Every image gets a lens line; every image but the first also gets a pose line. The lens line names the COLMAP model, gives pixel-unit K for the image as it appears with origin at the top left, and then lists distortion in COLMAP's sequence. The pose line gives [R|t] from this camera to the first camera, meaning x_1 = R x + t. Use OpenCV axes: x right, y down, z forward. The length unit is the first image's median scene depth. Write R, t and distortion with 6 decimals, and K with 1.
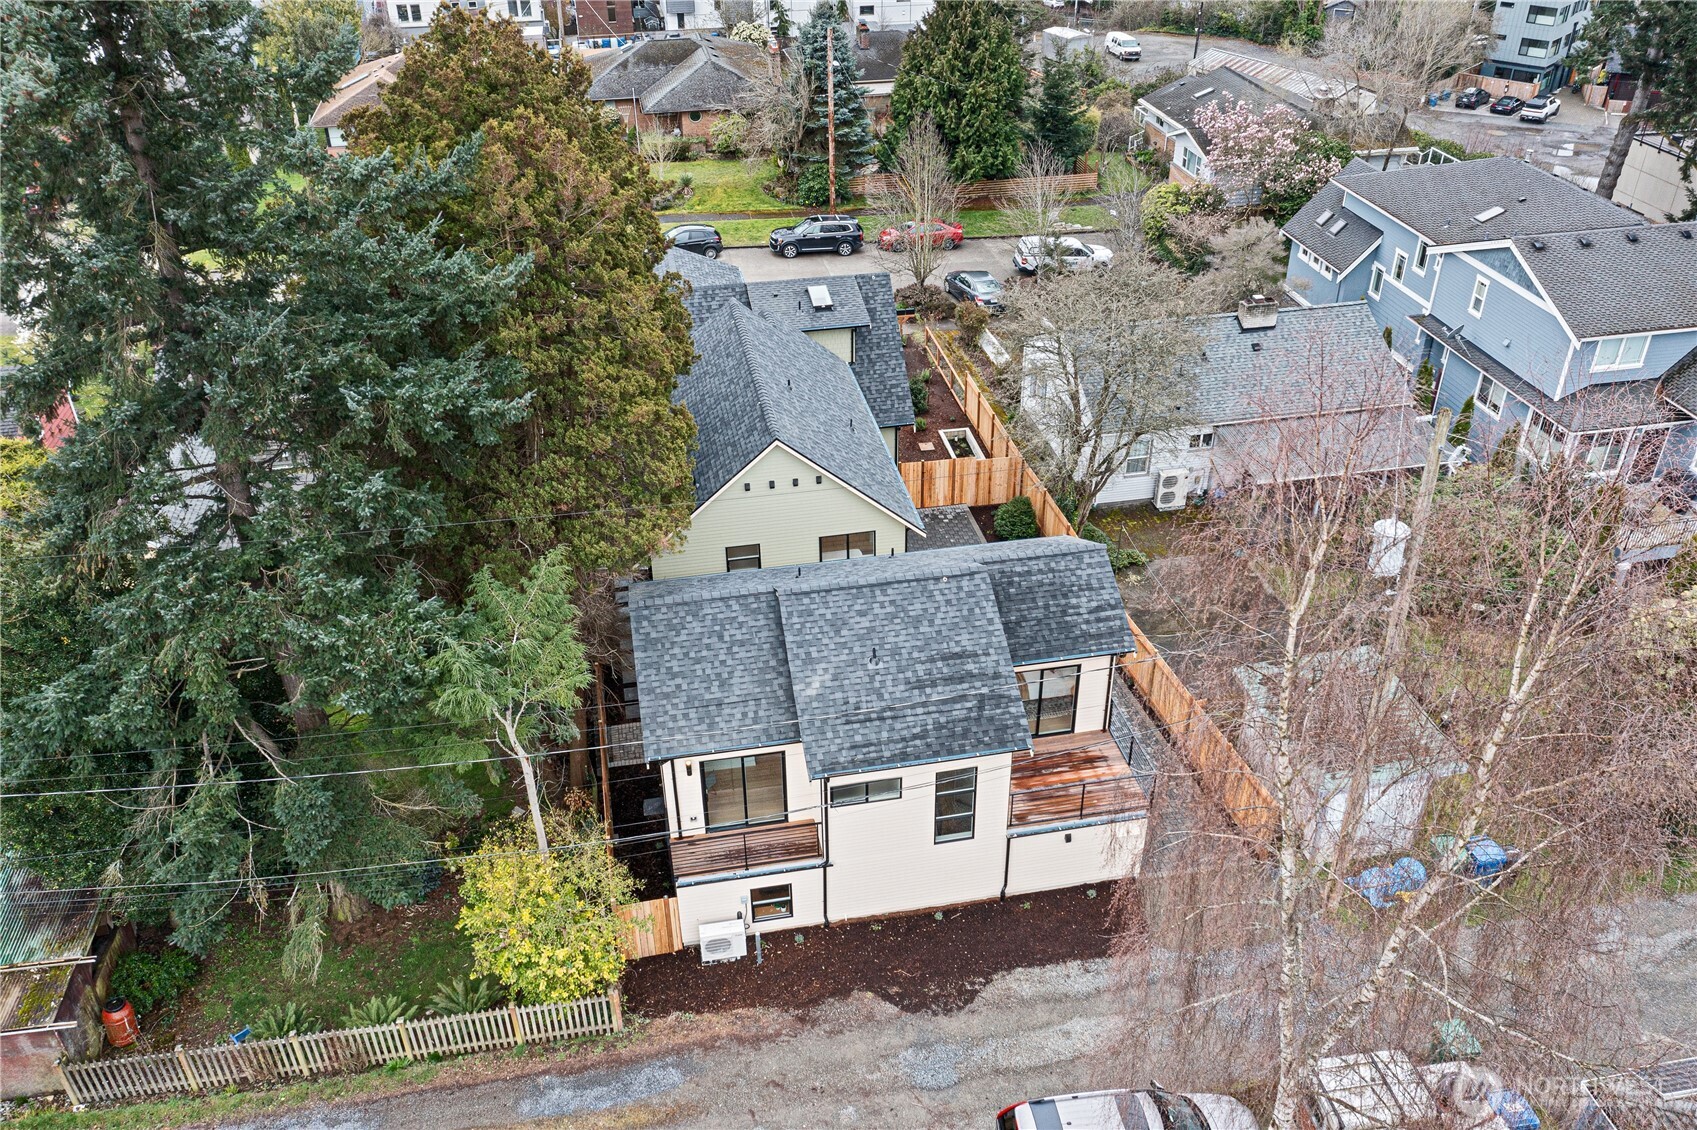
lens RADIAL K [[1330.7, 0, 848.5], [0, 1330.7, 565.0], [0, 0, 1]] dist [-0.007606, 0.000590]
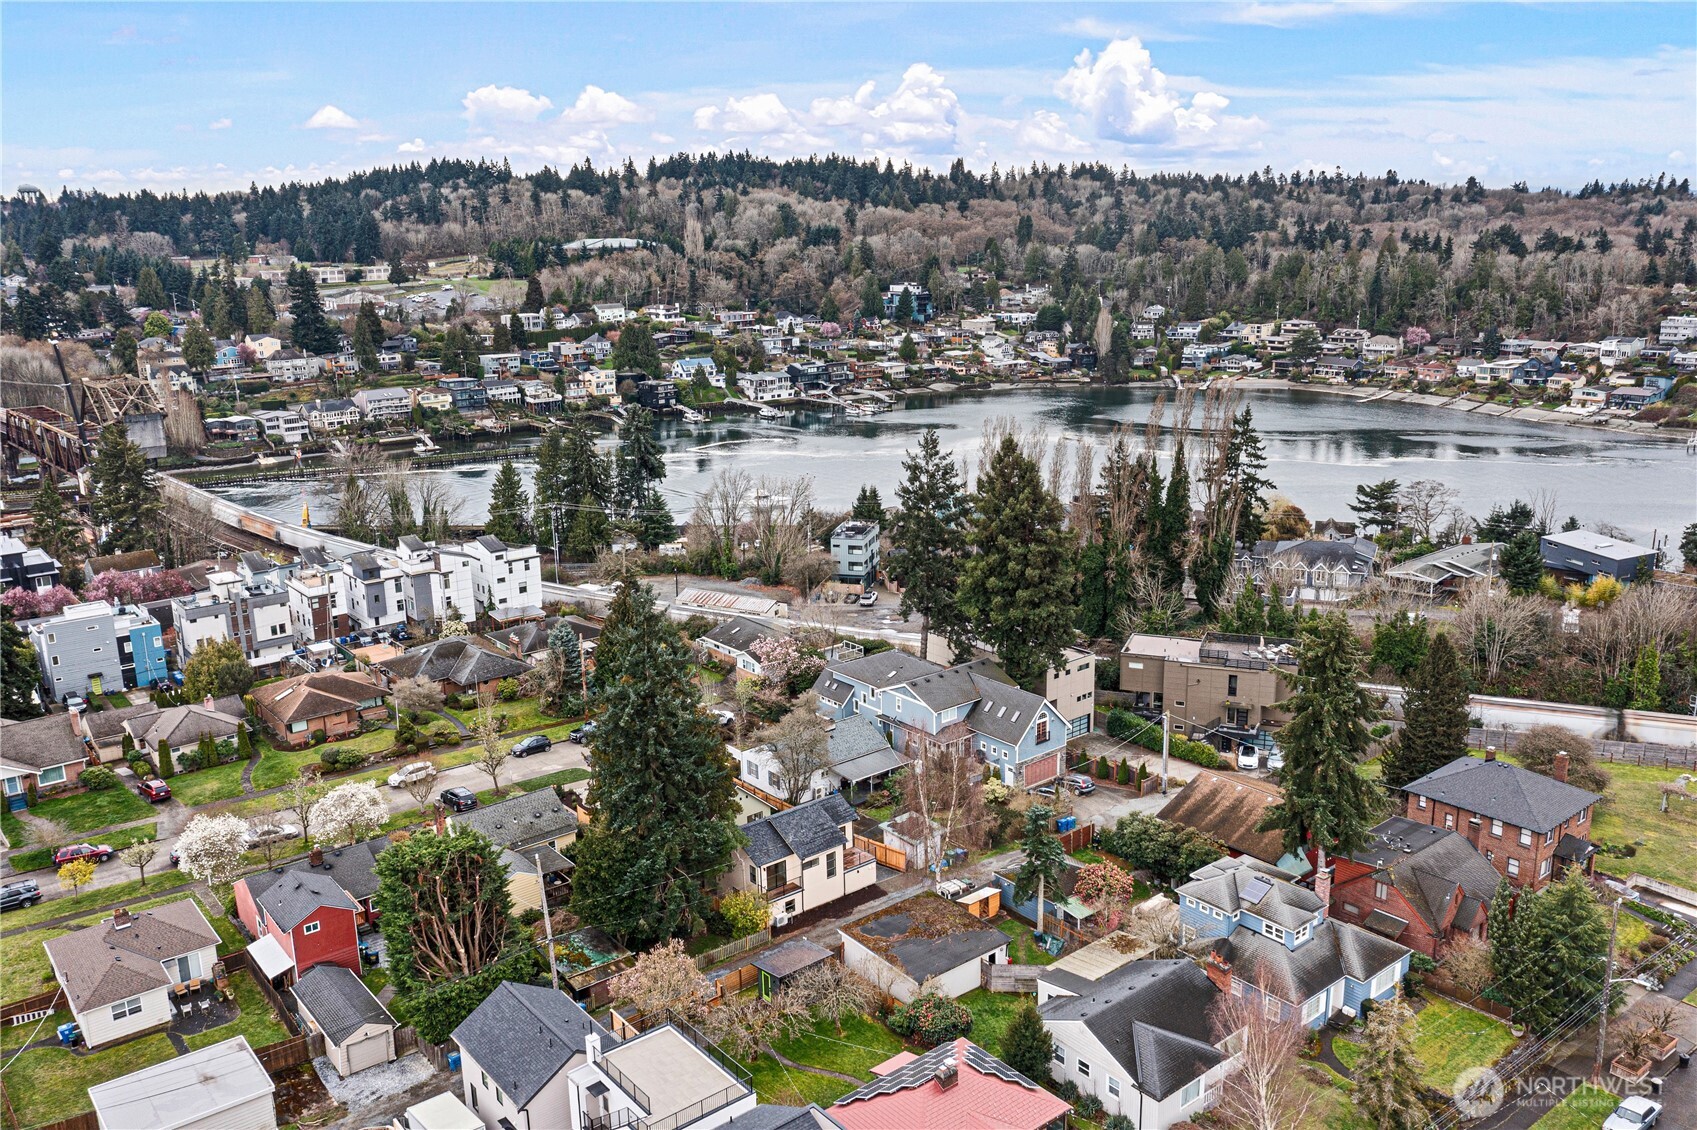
lens RADIAL K [[1330.7, 0, 848.5], [0, 1330.7, 565.0], [0, 0, 1]] dist [-0.007606, 0.000590]
pose [[0.879837, -0.122165, 0.459306, -0.786553], [0.267613, 0.925983, -0.266344, 0.219296], [-0.392772, 0.357255, 0.847407, -1.295714]]
